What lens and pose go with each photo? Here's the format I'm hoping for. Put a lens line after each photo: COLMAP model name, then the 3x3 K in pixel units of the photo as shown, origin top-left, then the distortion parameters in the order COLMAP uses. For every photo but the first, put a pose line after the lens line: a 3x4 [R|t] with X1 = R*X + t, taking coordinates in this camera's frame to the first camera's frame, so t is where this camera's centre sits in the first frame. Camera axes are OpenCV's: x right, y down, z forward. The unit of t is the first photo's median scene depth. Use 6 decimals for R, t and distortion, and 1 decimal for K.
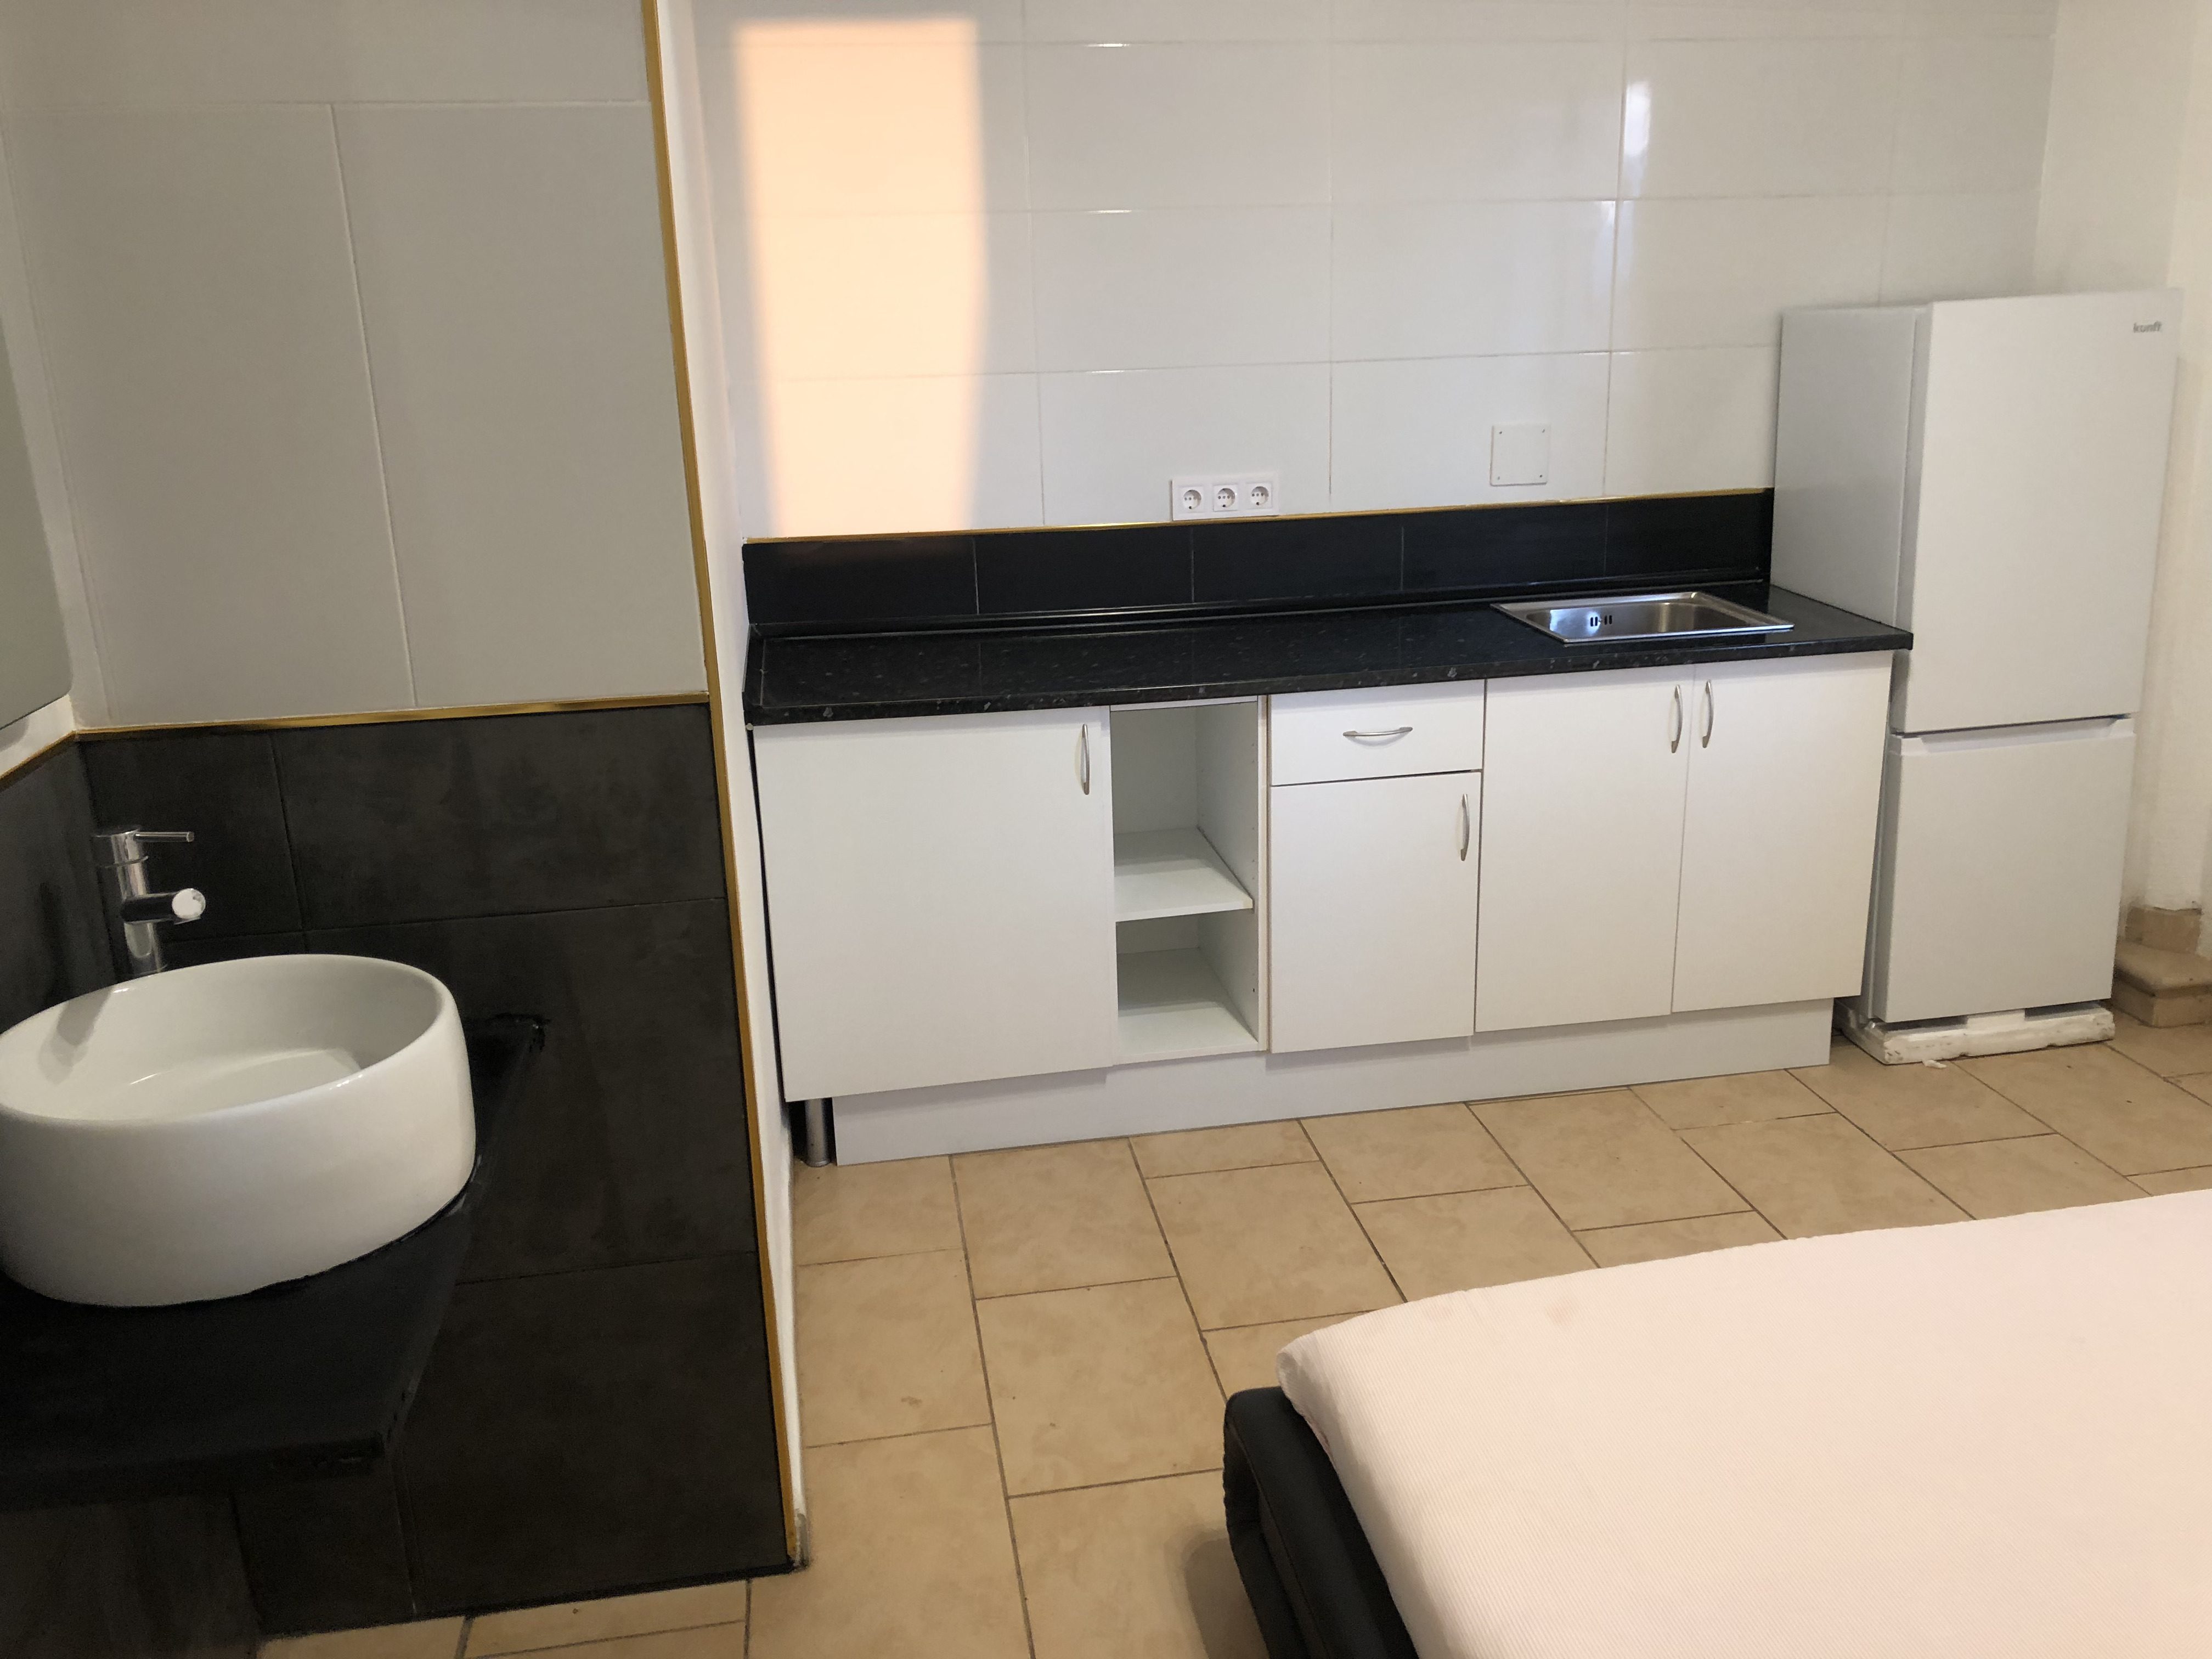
lens RADIAL K [[1828.9, 0, 1114.3], [0, 1828.9, 821.6], [0, 0, 1]] dist [0.050426, -0.041781]
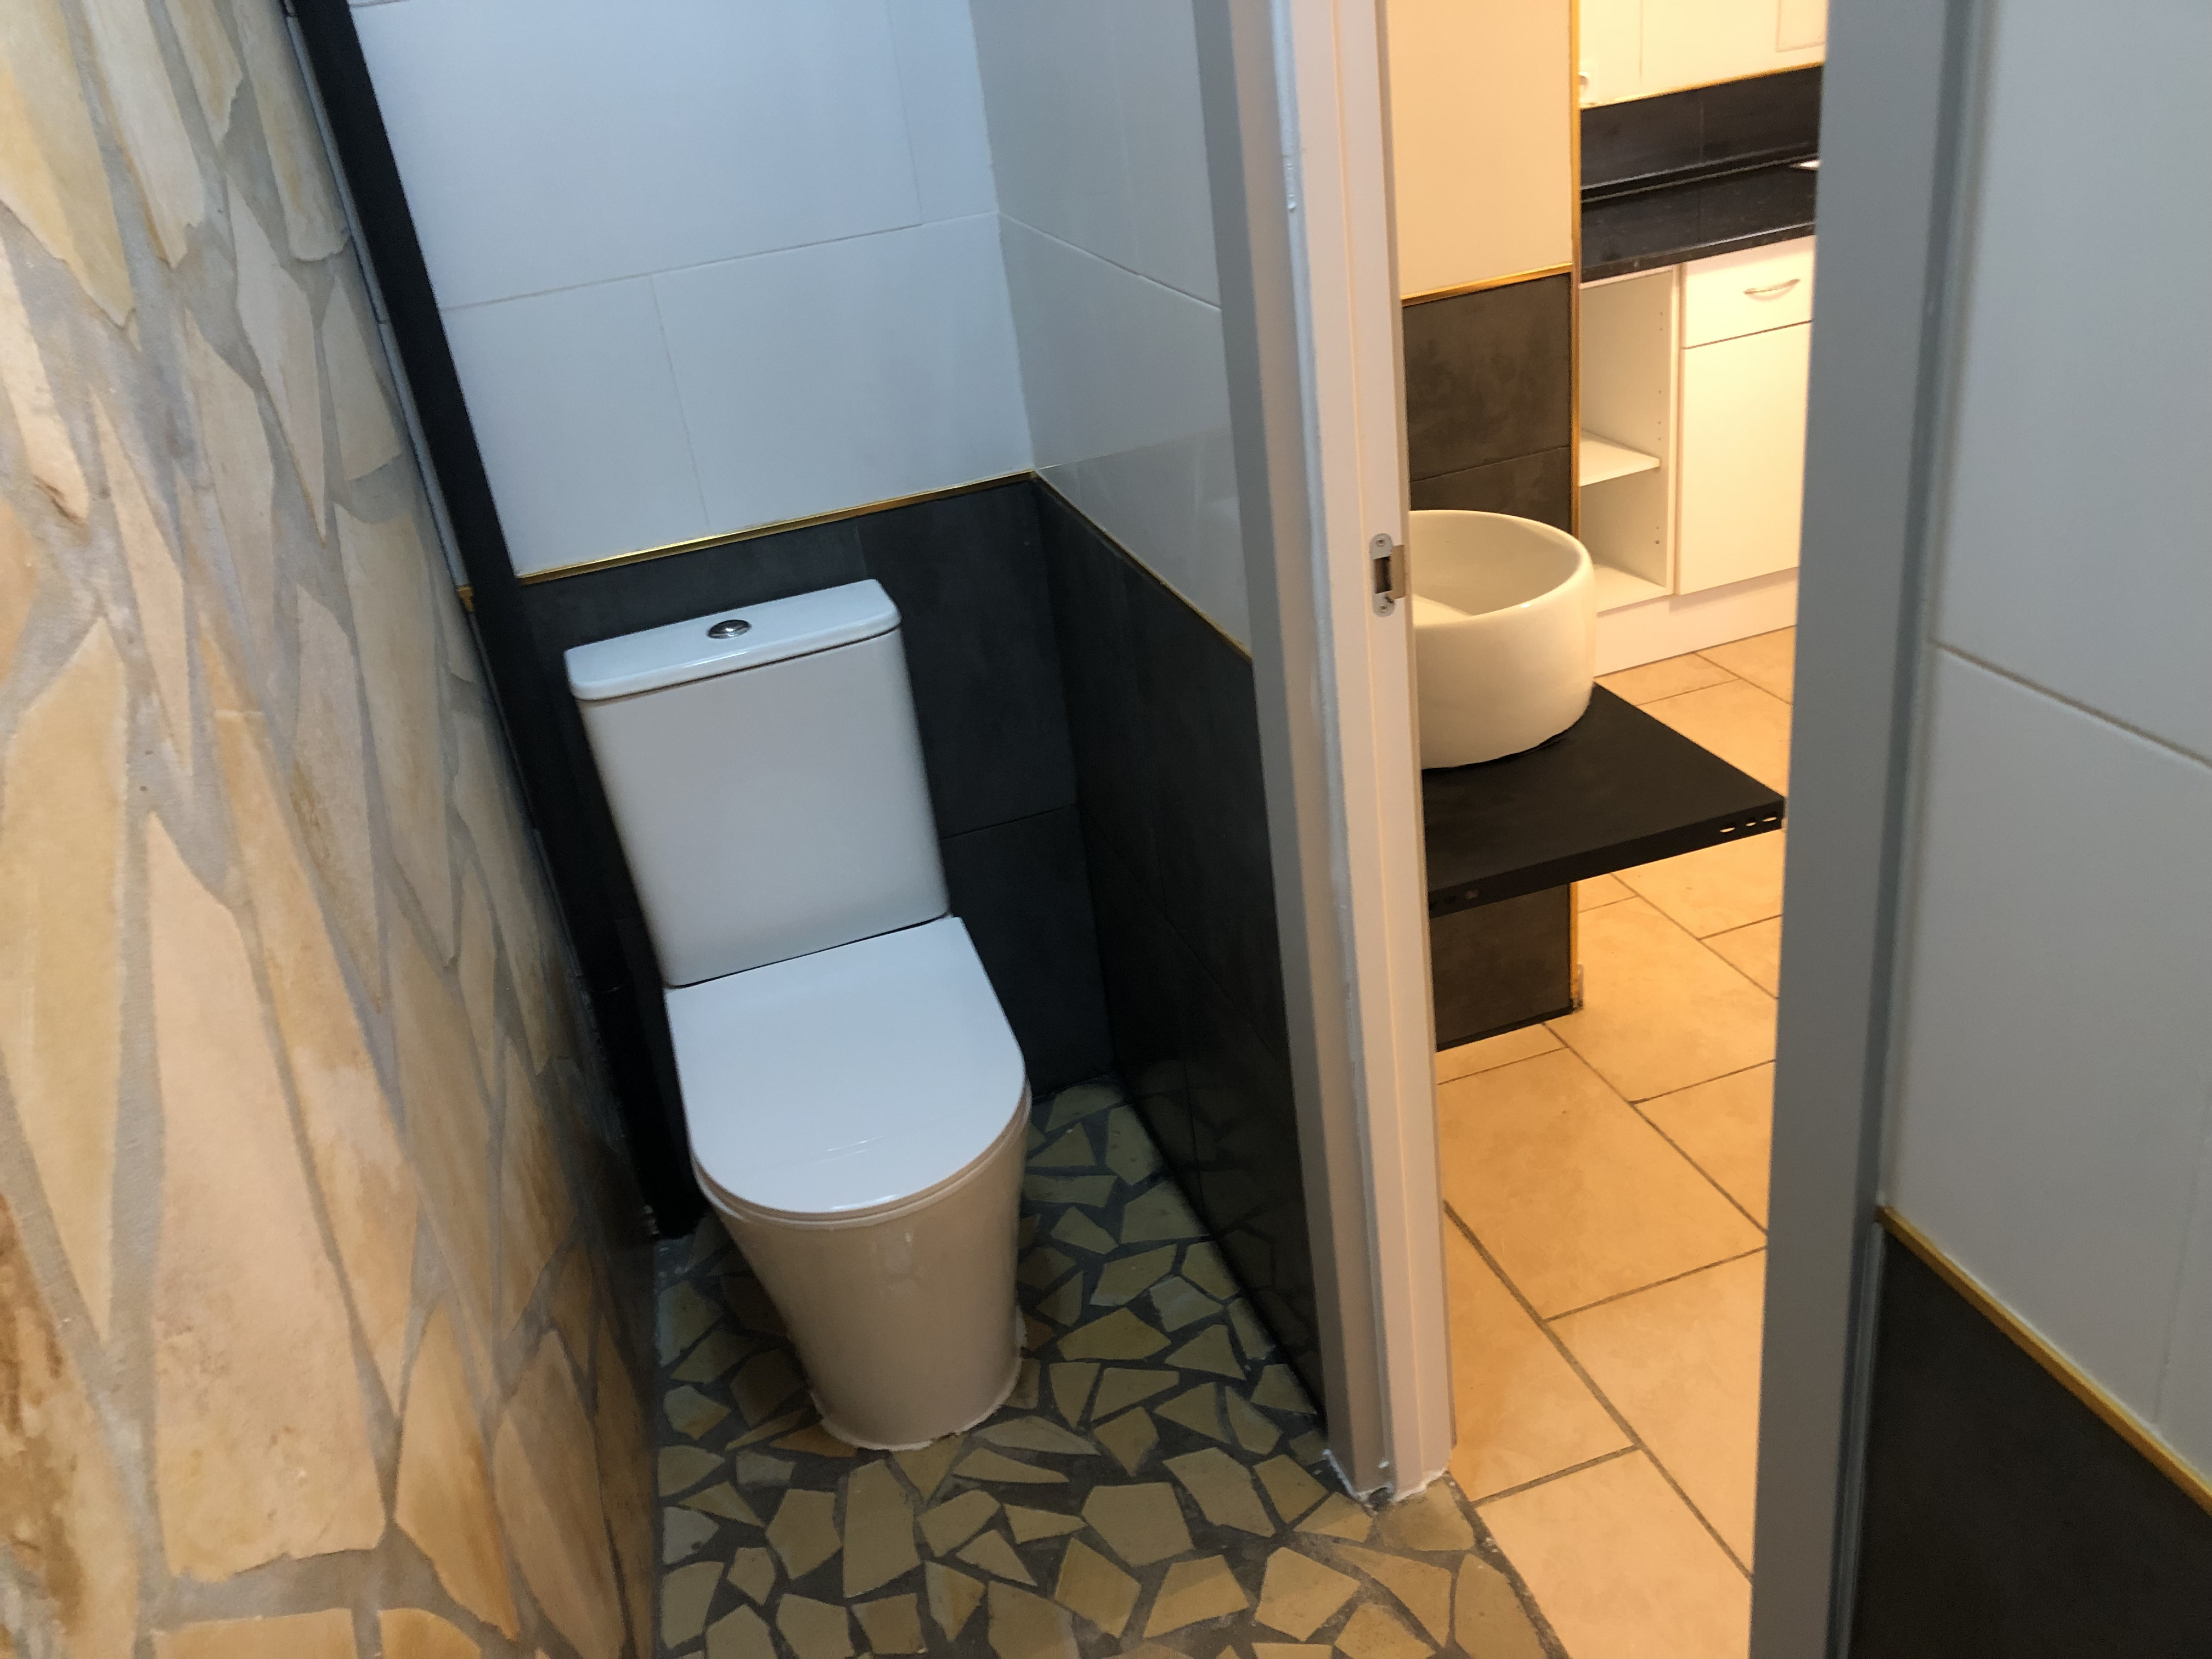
lens RADIAL K [[1828.9, 0, 1114.3], [0, 1828.9, 821.6], [0, 0, 1]] dist [0.050426, -0.041781]
pose [[0.986336, -0.142886, 0.082003, -0.387187], [0.126693, 0.976051, 0.176845, 0.019018], [-0.105308, -0.164040, 0.980817, -0.102496]]
